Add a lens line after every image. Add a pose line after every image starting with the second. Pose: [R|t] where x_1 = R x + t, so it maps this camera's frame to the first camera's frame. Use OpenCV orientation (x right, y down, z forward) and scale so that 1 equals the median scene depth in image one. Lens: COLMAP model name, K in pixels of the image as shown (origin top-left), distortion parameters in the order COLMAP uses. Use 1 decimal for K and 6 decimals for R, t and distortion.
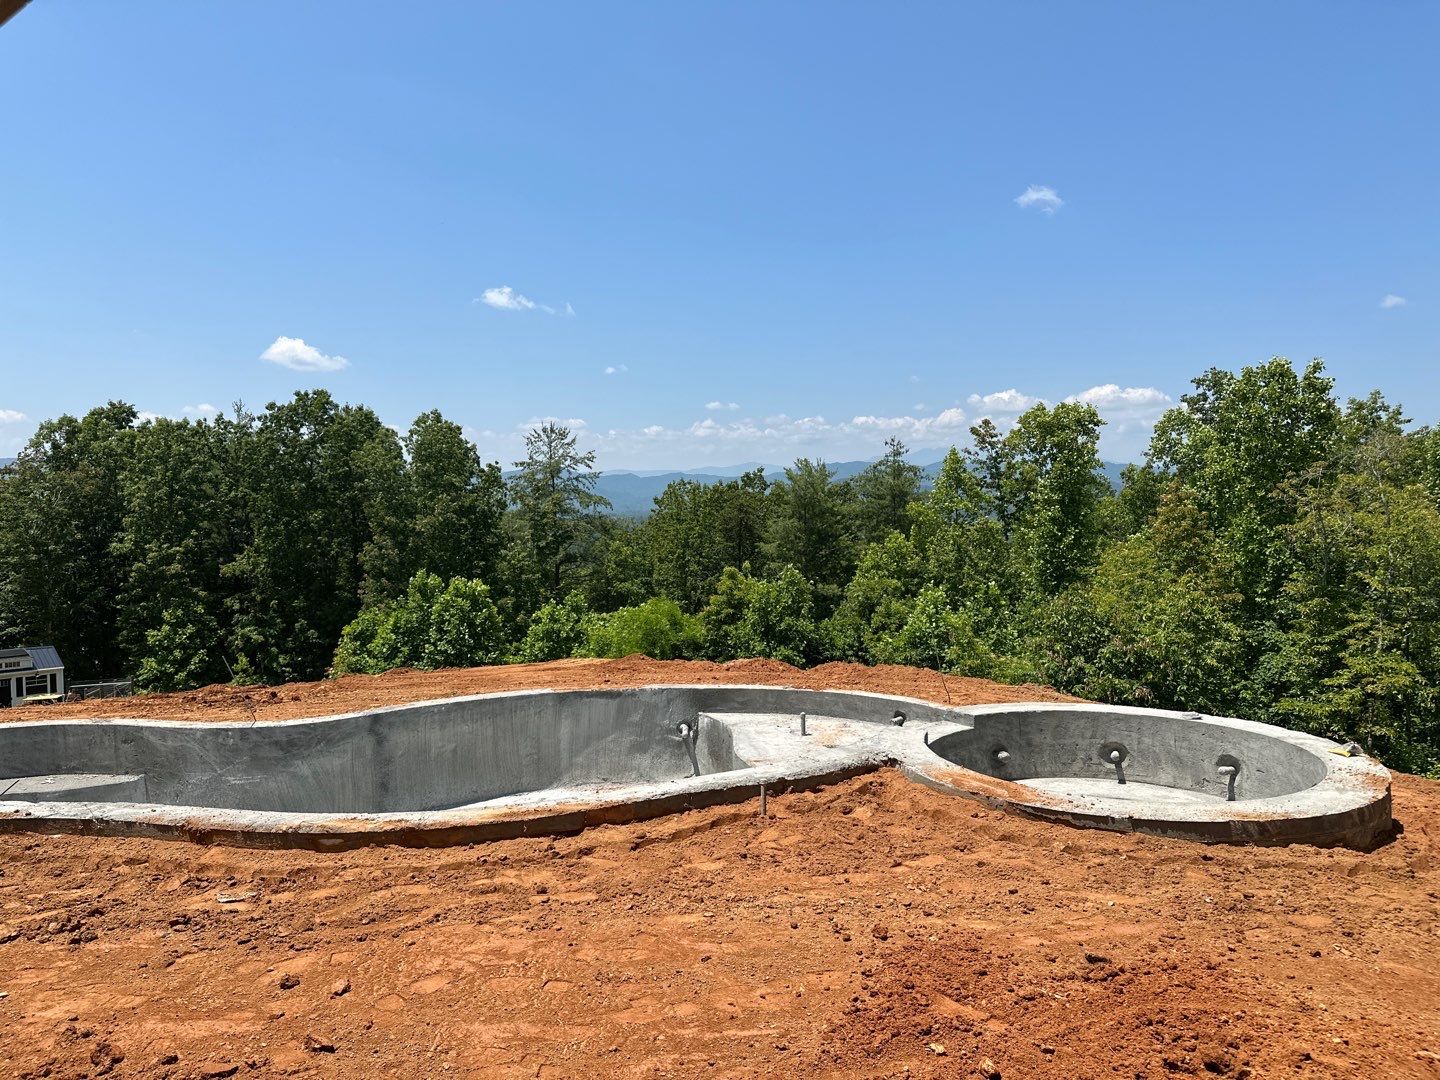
lens RADIAL K [[1083.9, 0, 715.0], [0, 1083.9, 553.9], [0, 0, 1]] dist [0.067477, -0.101244]
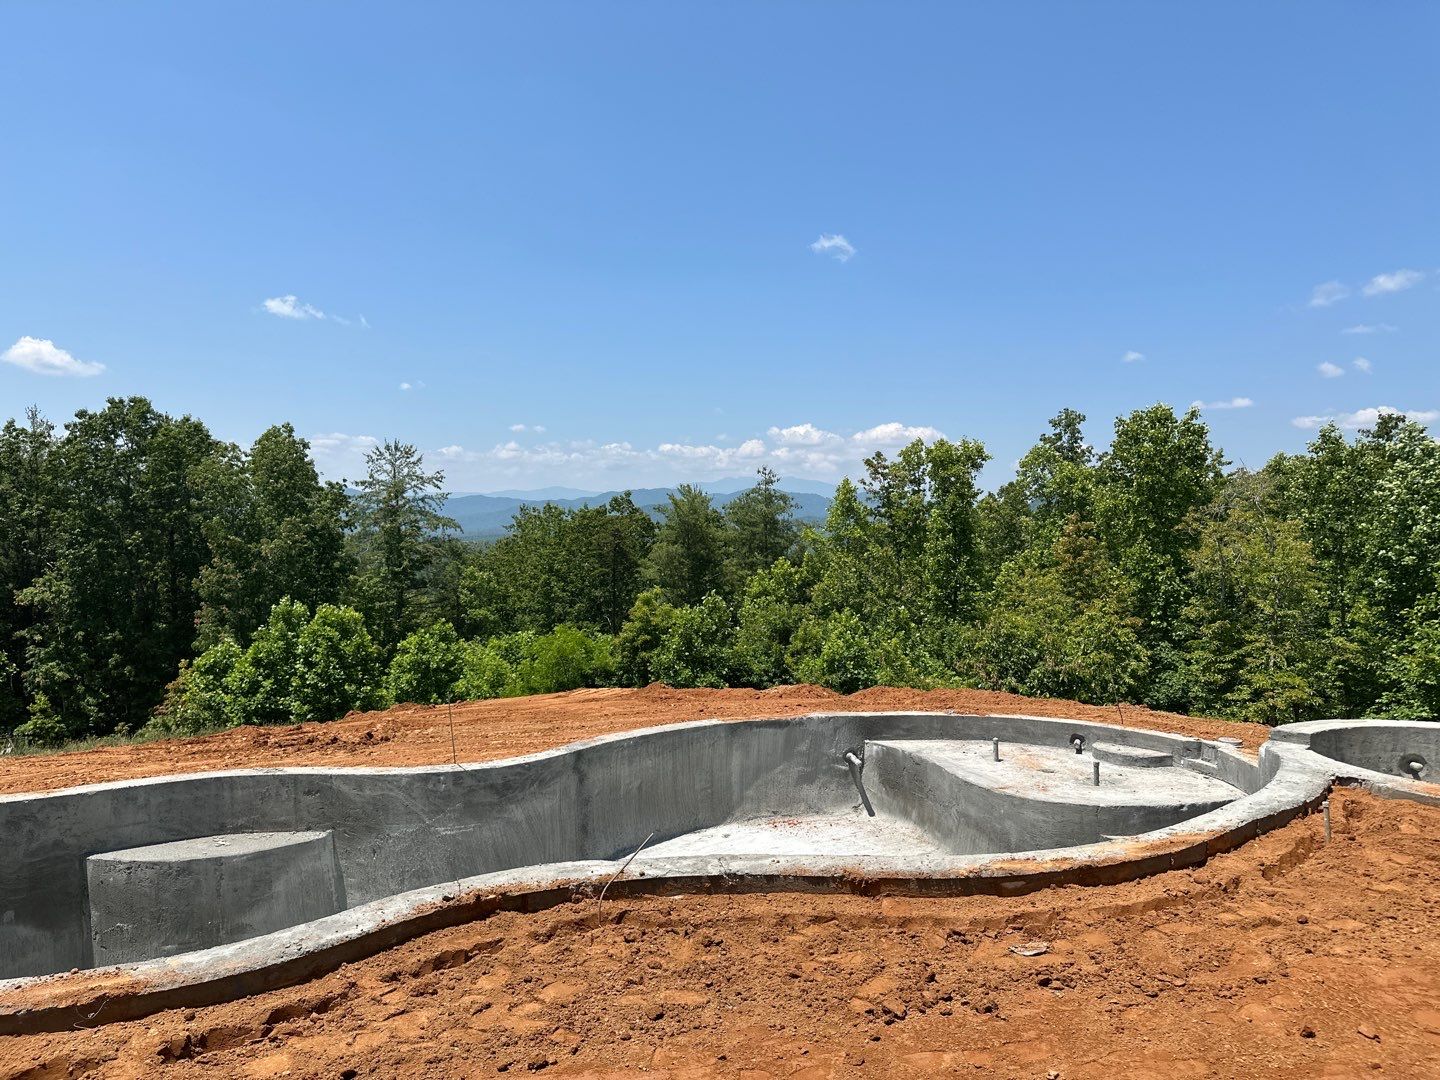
lens RADIAL K [[1083.9, 0, 712.3], [0, 1083.9, 532.6], [0, 0, 1]] dist [0.067477, -0.101244]
pose [[0.974570, 0.011680, 0.223777, -0.144370], [-0.001918, 0.999039, -0.043790, 0.000422], [-0.224074, 0.042247, 0.973656, 0.023024]]
